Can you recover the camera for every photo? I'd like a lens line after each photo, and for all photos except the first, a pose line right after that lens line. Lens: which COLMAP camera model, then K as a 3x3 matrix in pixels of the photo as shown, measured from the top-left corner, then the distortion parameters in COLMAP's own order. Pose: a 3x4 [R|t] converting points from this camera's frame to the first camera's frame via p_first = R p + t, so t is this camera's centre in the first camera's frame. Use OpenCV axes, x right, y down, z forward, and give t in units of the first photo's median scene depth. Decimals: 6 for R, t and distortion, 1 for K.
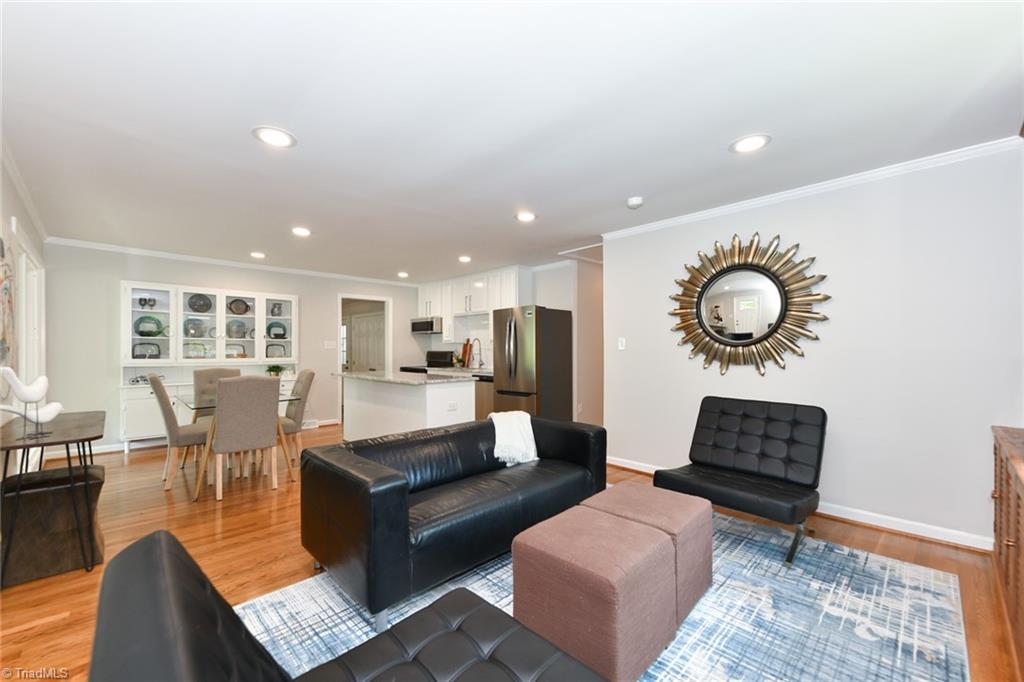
lens RADIAL K [[418.7, 0, 504.5], [0, 418.7, 347.3], [0, 0, 1]] dist [0.022395, -0.002294]
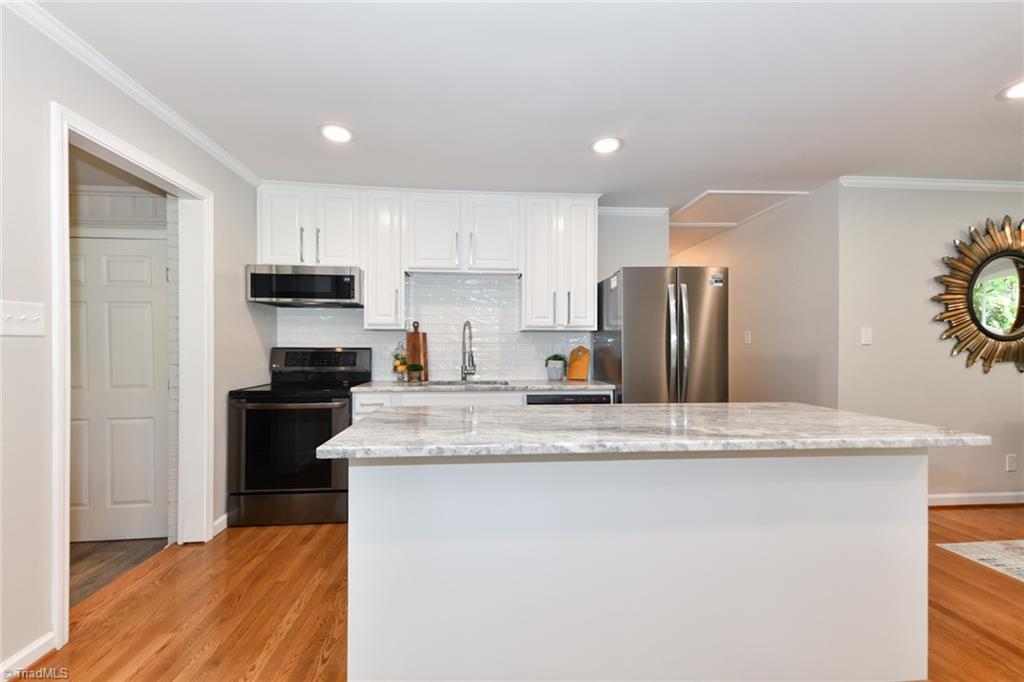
lens RADIAL K [[418.7, 0, 509.1], [0, 418.7, 349.7], [0, 0, 1]] dist [0.022395, -0.002294]
pose [[0.636090, 0.000186, 0.771615, -0.488317], [-0.007582, 0.999953, 0.006008, 0.009996], [-0.771578, -0.009672, 0.636061, 0.751986]]
